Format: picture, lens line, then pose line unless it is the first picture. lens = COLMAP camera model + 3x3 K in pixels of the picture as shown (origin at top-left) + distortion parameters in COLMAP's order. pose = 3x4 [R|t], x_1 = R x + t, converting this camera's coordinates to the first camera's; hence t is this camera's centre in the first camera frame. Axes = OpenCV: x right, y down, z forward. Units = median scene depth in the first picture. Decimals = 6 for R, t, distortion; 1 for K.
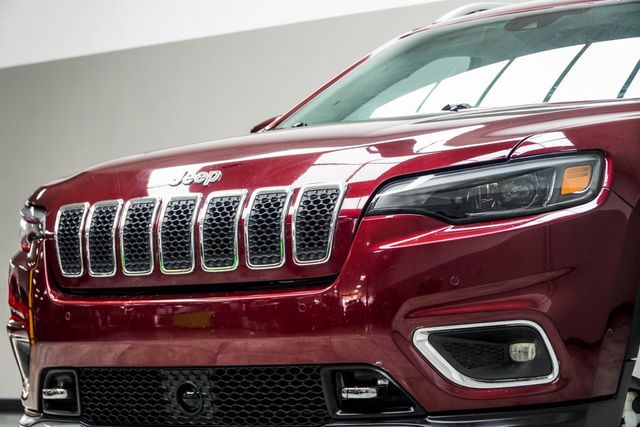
lens RADIAL K [[1899.7, 0, 320.0], [0, 1899.7, 213.5], [0, 0, 1]] dist [-0.398164, 1.084026]
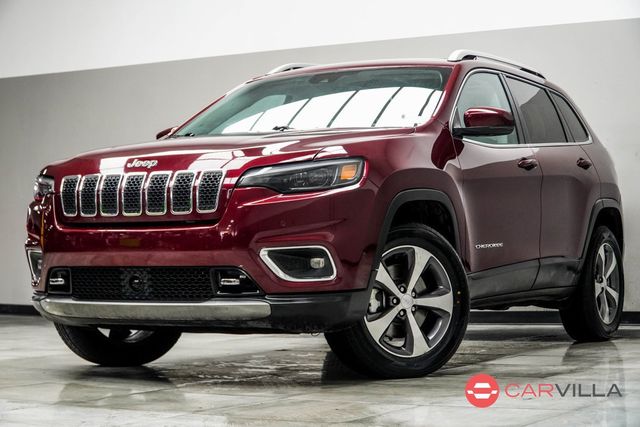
lens RADIAL K [[1320.8, 0, 320.0], [0, 1320.8, 213.5], [0, 0, 1]] dist [-0.126501, 0.004873]
pose [[0.992452, 0.031330, 0.118562, -0.045744], [-0.033283, 0.999340, 0.014526, 0.004965], [-0.118029, -0.018362, 0.992840, -0.292496]]
